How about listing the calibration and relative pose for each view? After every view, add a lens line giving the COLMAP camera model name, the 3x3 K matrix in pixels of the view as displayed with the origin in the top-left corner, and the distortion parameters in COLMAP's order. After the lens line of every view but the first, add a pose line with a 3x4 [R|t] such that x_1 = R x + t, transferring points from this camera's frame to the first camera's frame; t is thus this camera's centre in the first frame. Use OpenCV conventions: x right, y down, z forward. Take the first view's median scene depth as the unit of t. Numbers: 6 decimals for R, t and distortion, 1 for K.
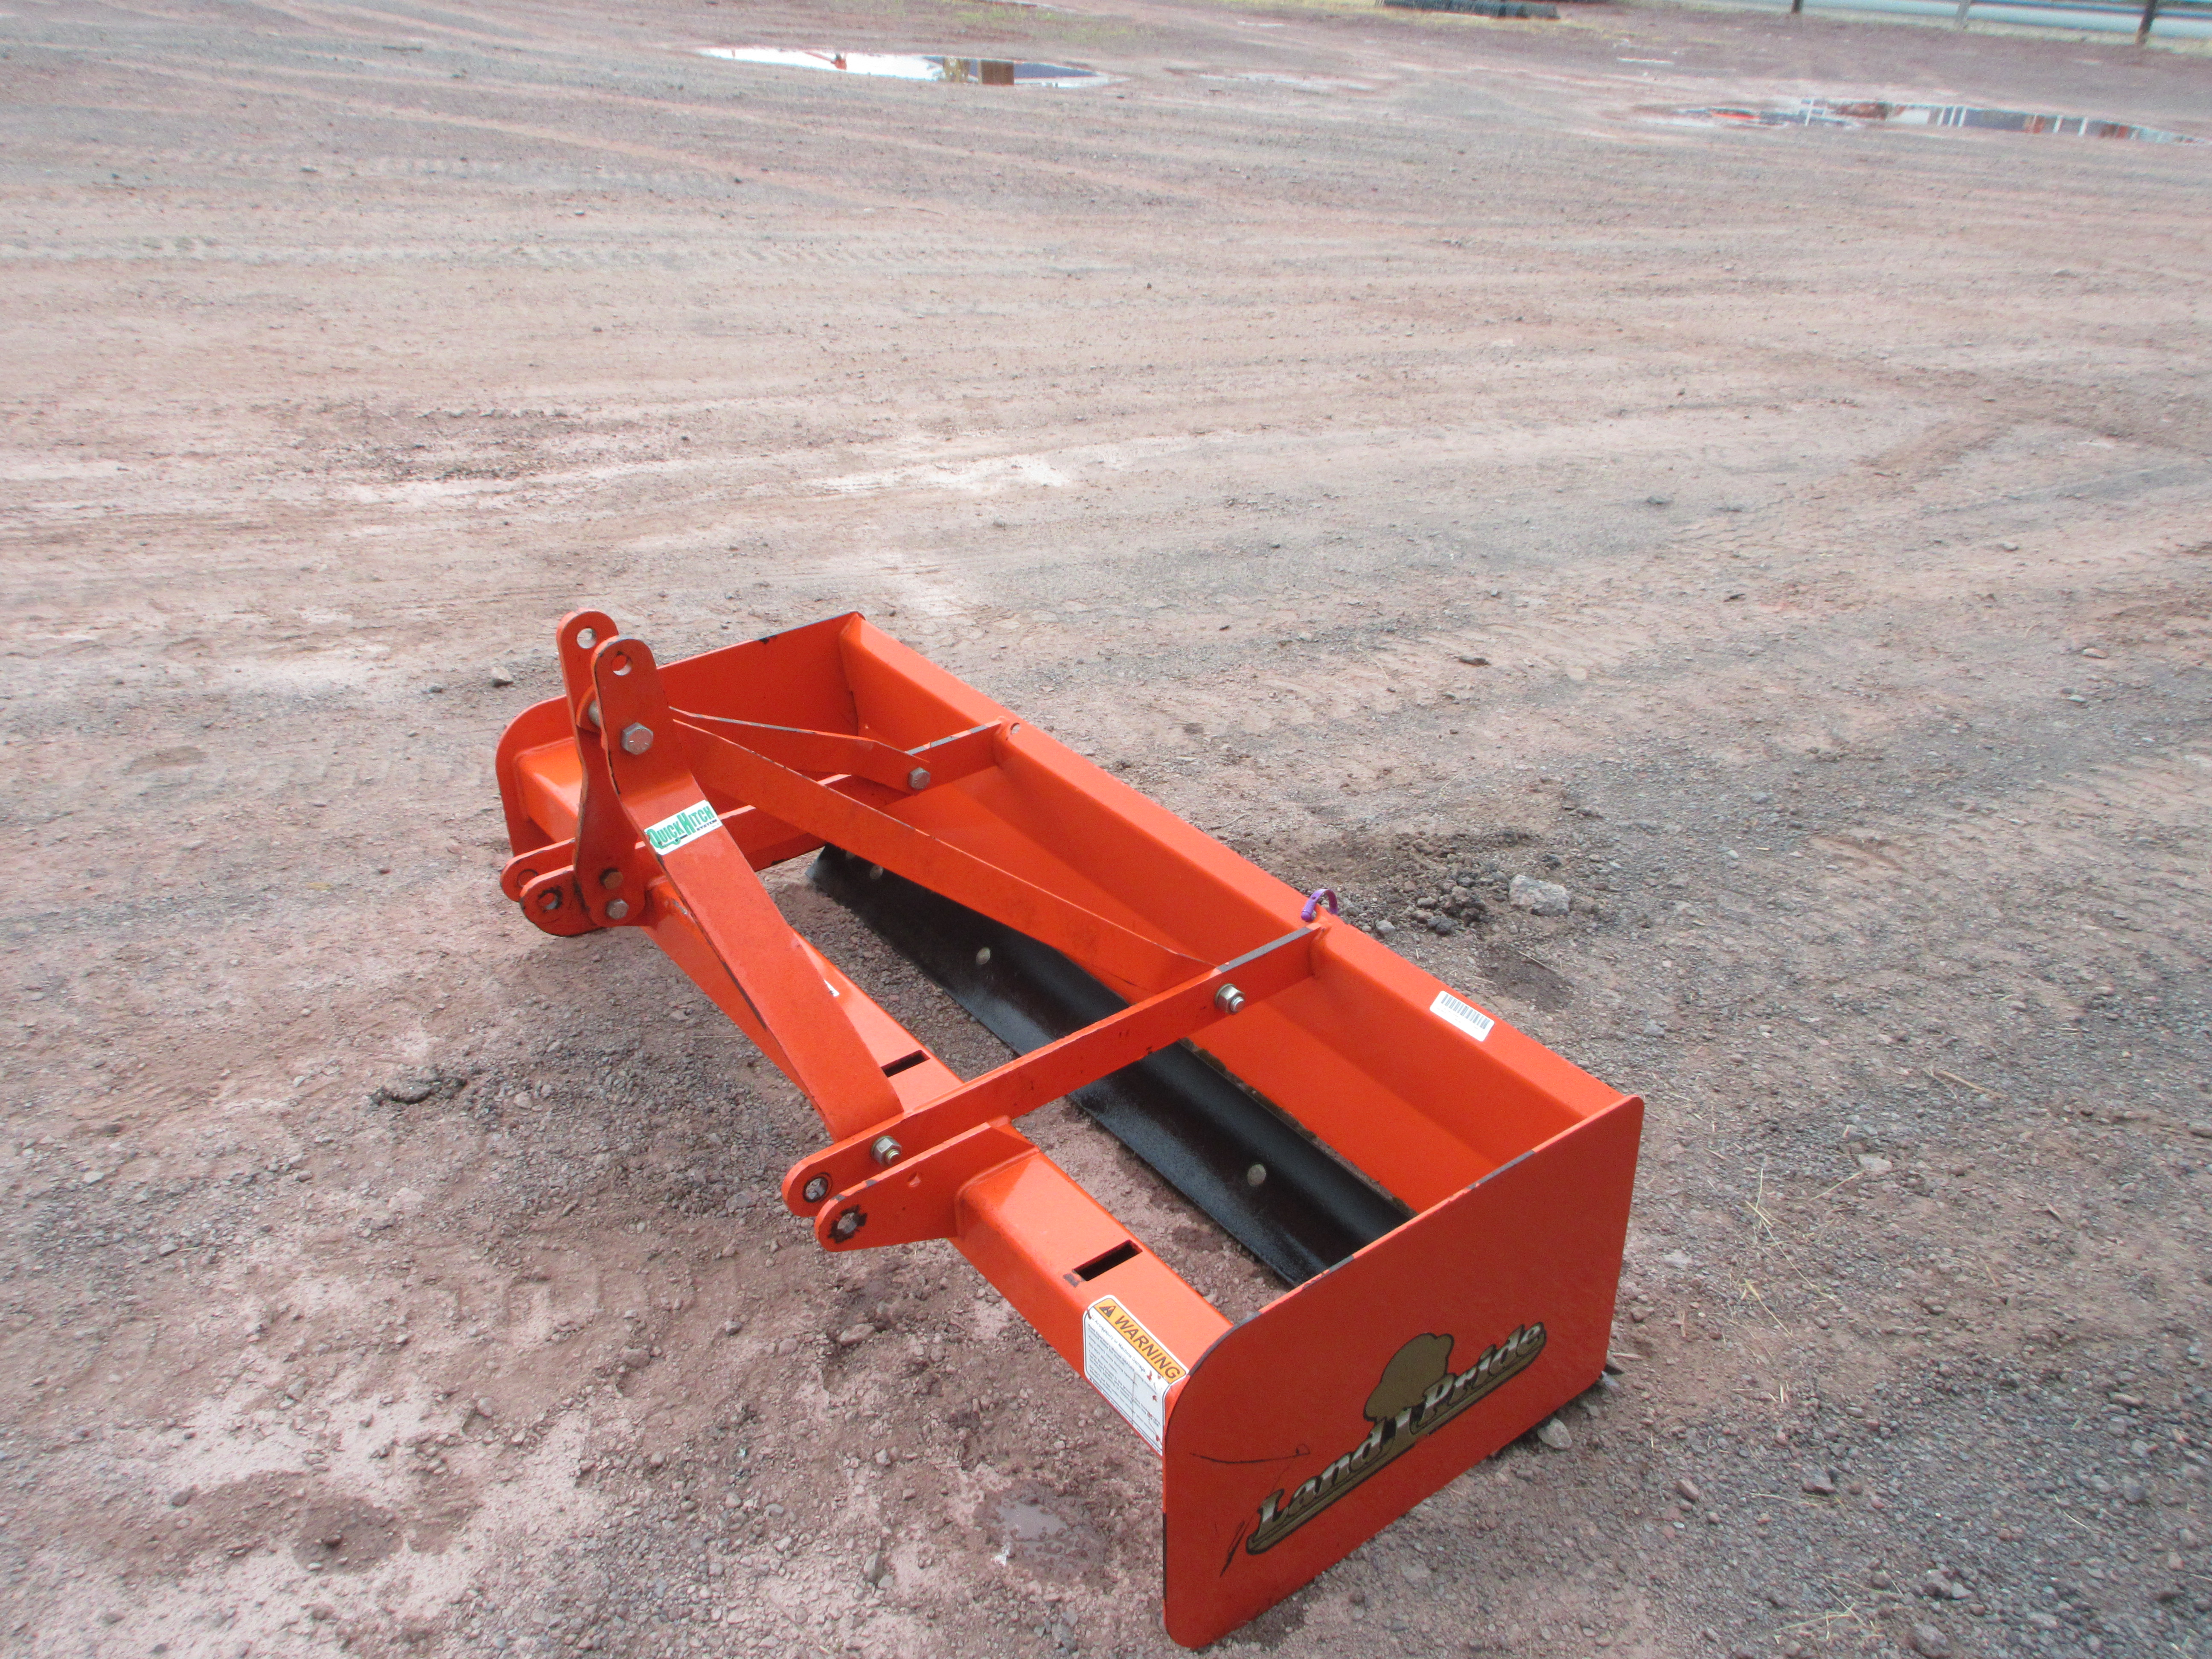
lens RADIAL K [[1919.4, 0, 1095.7], [0, 1919.4, 774.6], [0, 0, 1]] dist [0.074683, -0.020545]
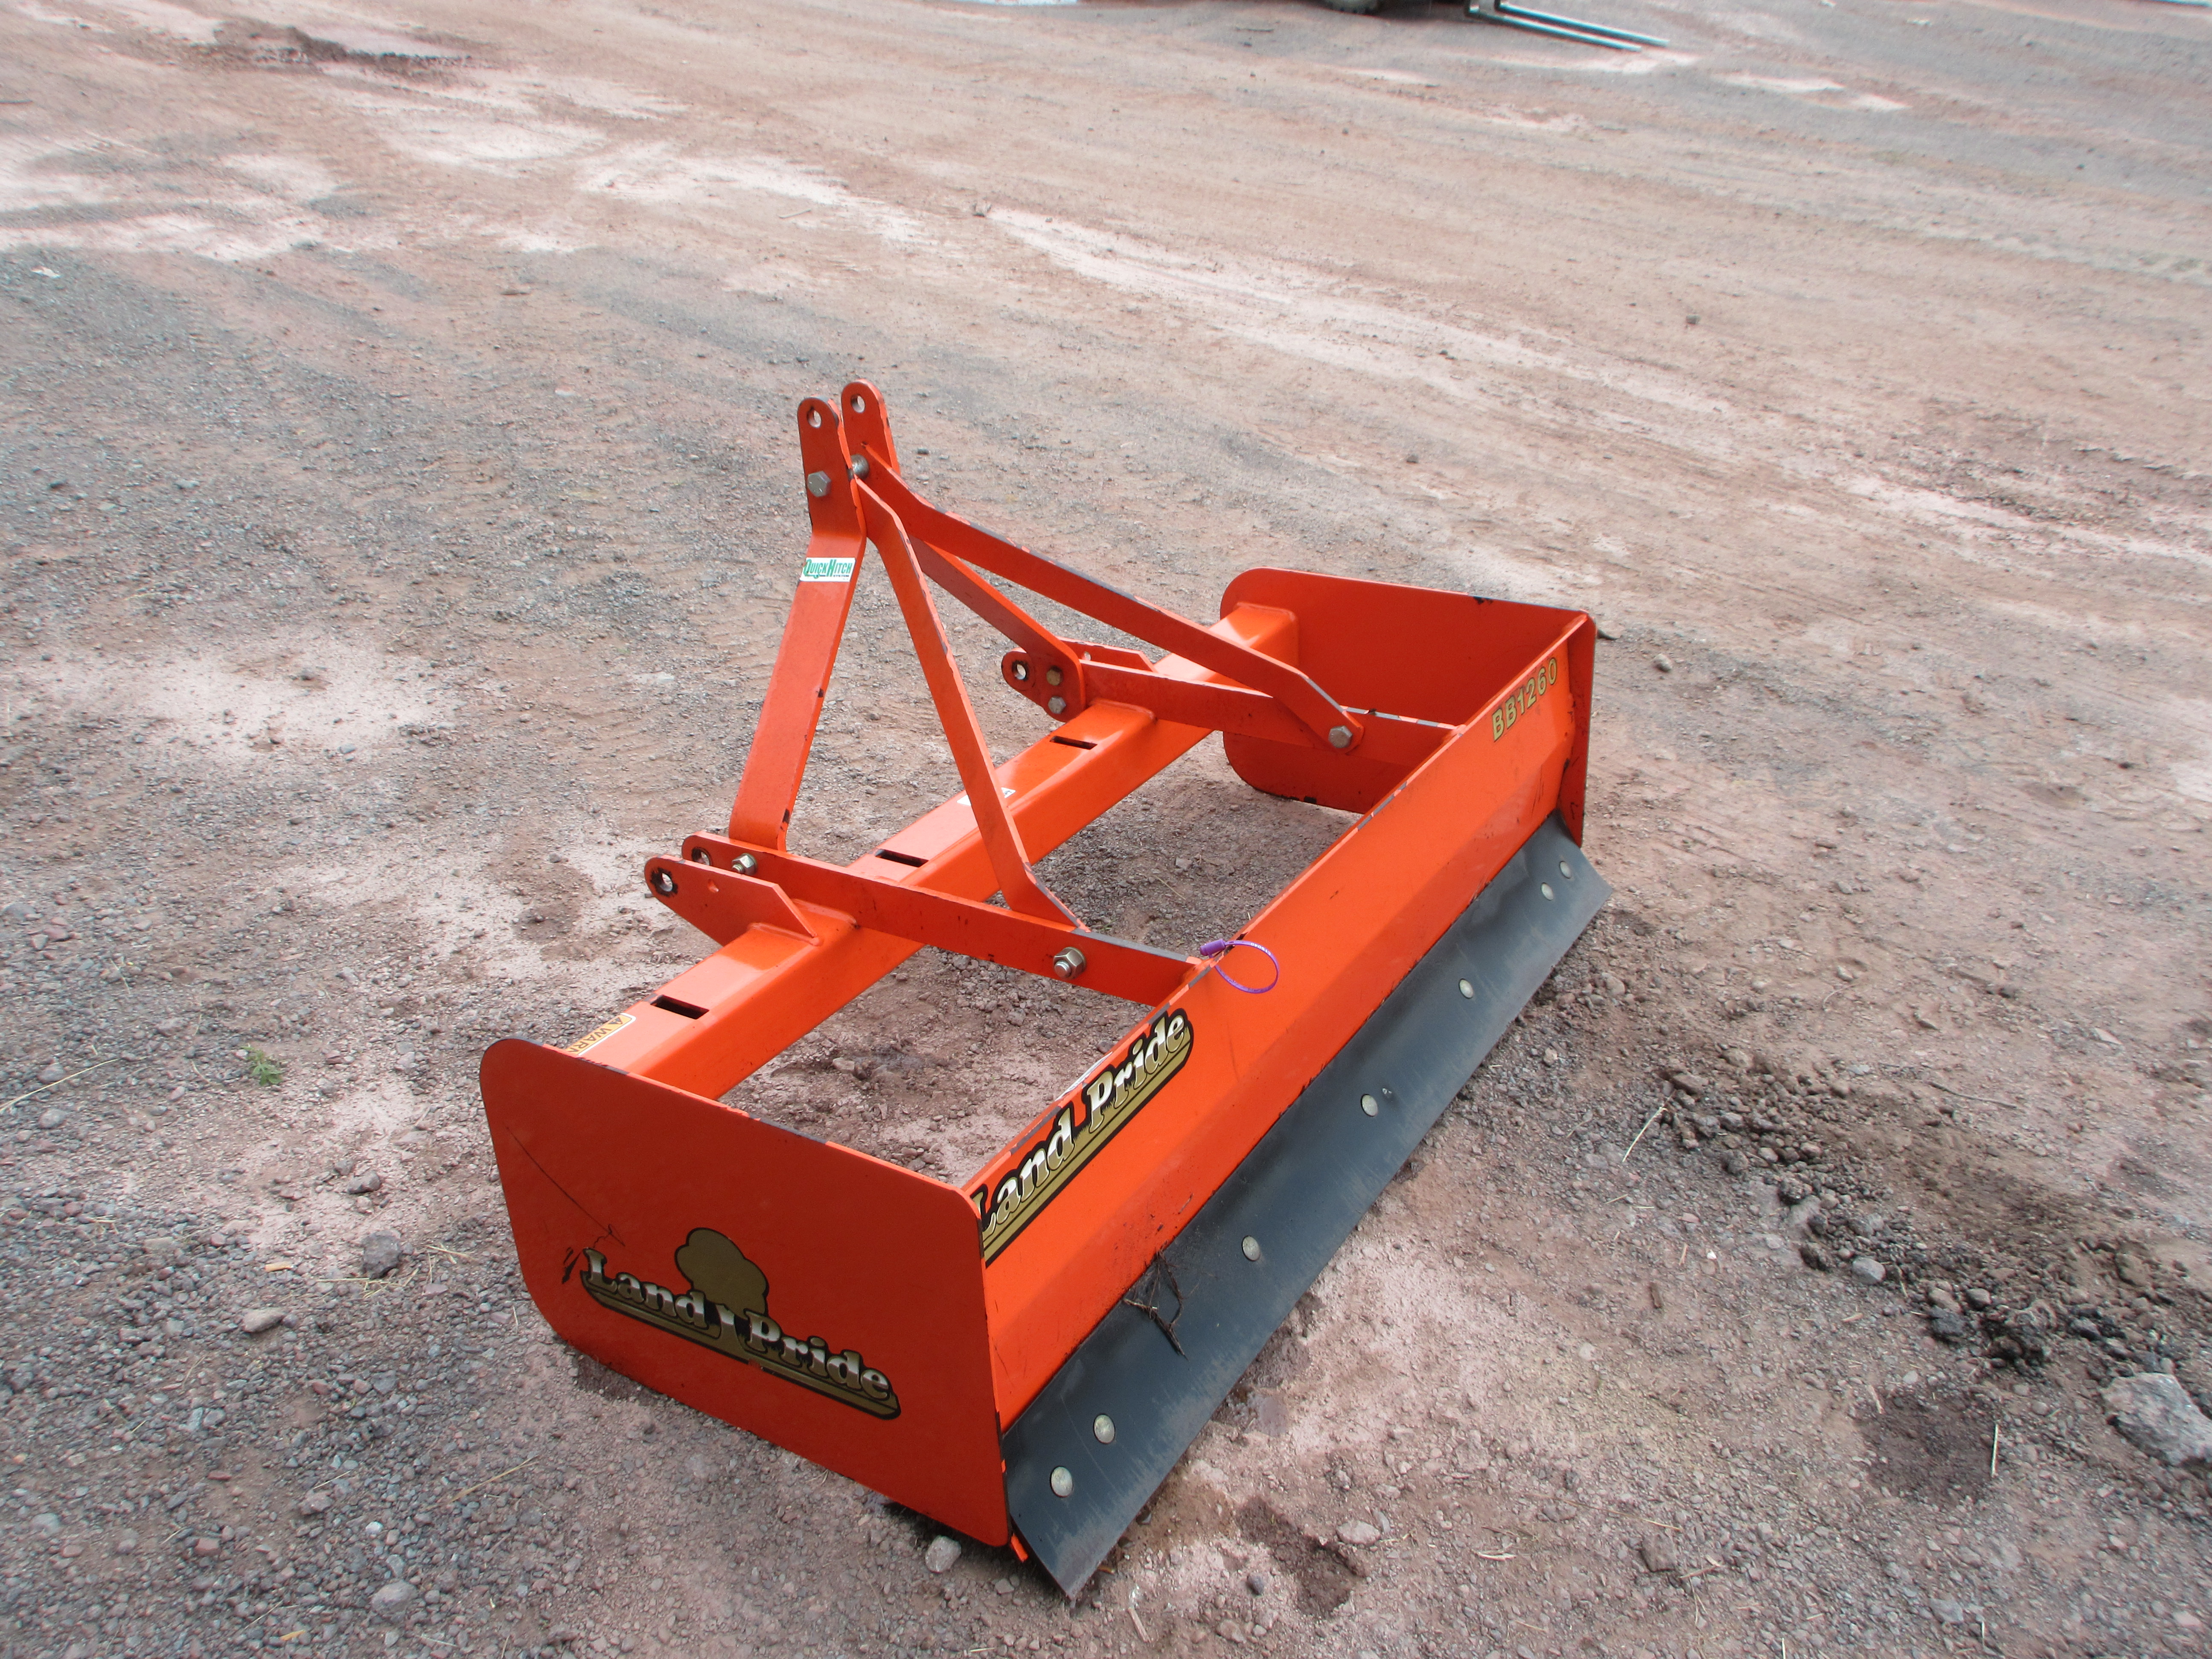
lens RADIAL K [[1919.4, 0, 1095.7], [0, 1919.4, 774.6], [0, 0, 1]] dist [0.074683, -0.020545]
pose [[0.365678, 0.388031, -0.845997, 0.436819], [-0.407797, 0.883857, 0.229127, -0.096866], [0.836649, 0.261208, 0.481445, 0.282328]]
